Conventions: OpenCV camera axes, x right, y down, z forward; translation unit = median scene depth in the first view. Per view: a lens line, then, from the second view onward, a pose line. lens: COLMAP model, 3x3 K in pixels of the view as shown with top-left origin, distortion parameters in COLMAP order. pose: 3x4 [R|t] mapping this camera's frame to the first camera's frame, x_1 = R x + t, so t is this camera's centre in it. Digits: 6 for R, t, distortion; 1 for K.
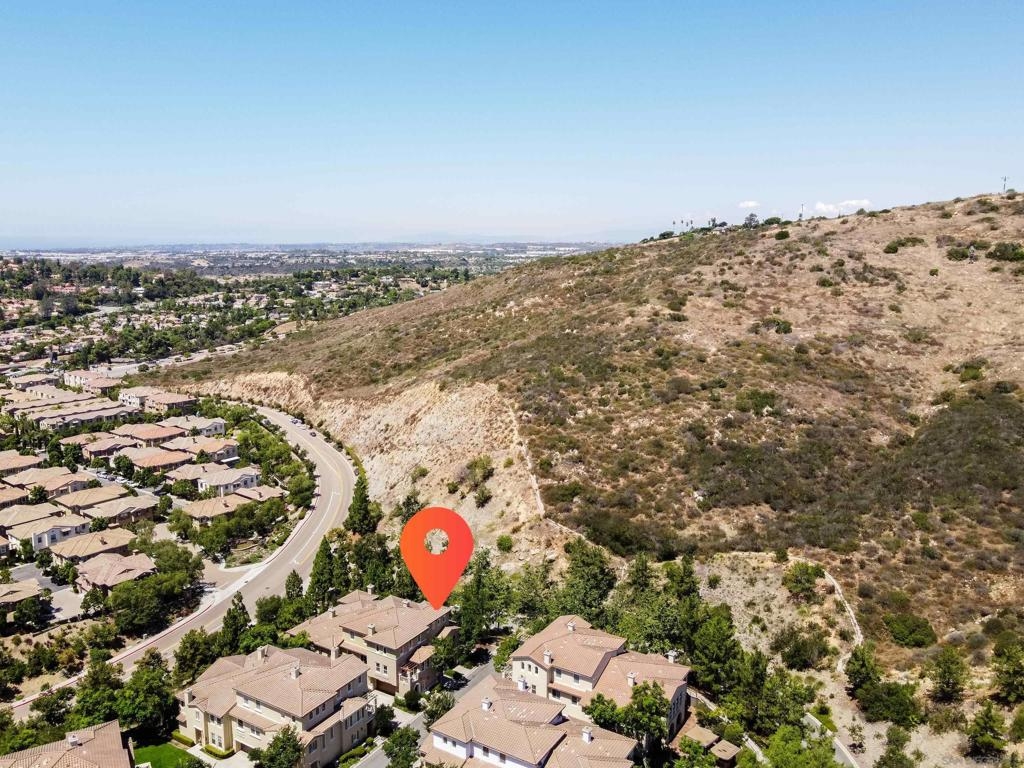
lens RADIAL K [[799.8, 0, 512.0], [0, 799.8, 384.0], [0, 0, 1]] dist [0.002162, 0.014443]
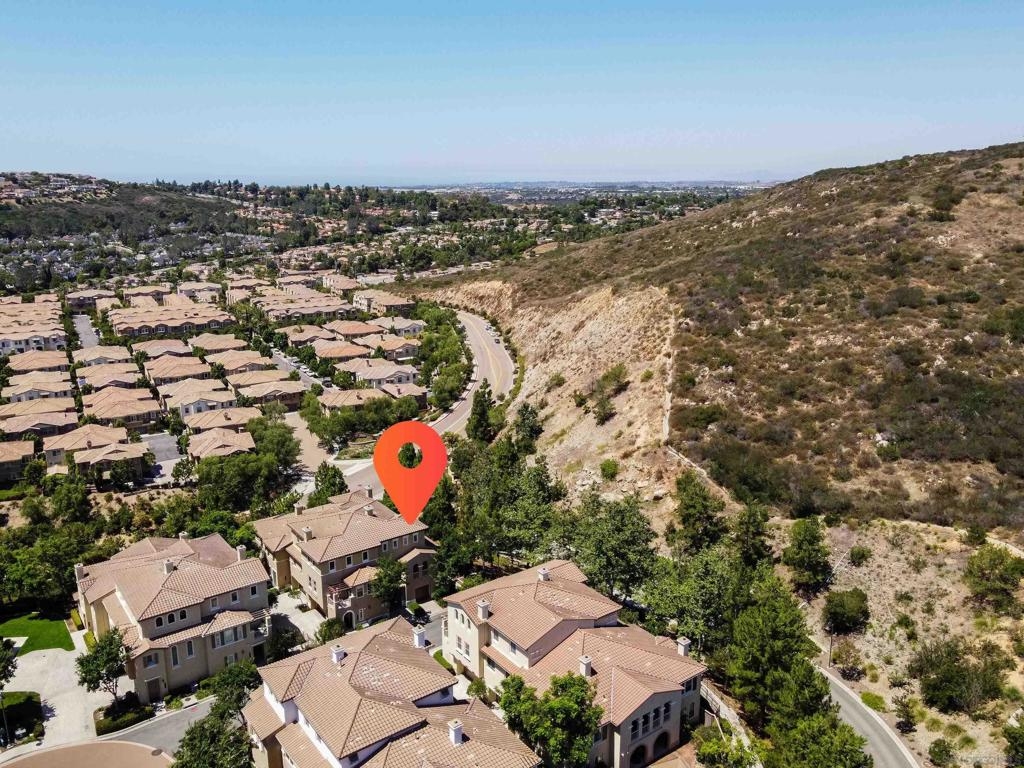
lens RADIAL K [[799.8, 0, 512.0], [0, 799.8, 384.0], [0, 0, 1]] dist [0.002162, 0.014443]
pose [[0.929547, 0.090679, -0.357378, 0.160295], [-0.063395, 0.994157, 0.087362, 0.044663], [0.363212, -0.058551, 0.929865, 0.199438]]
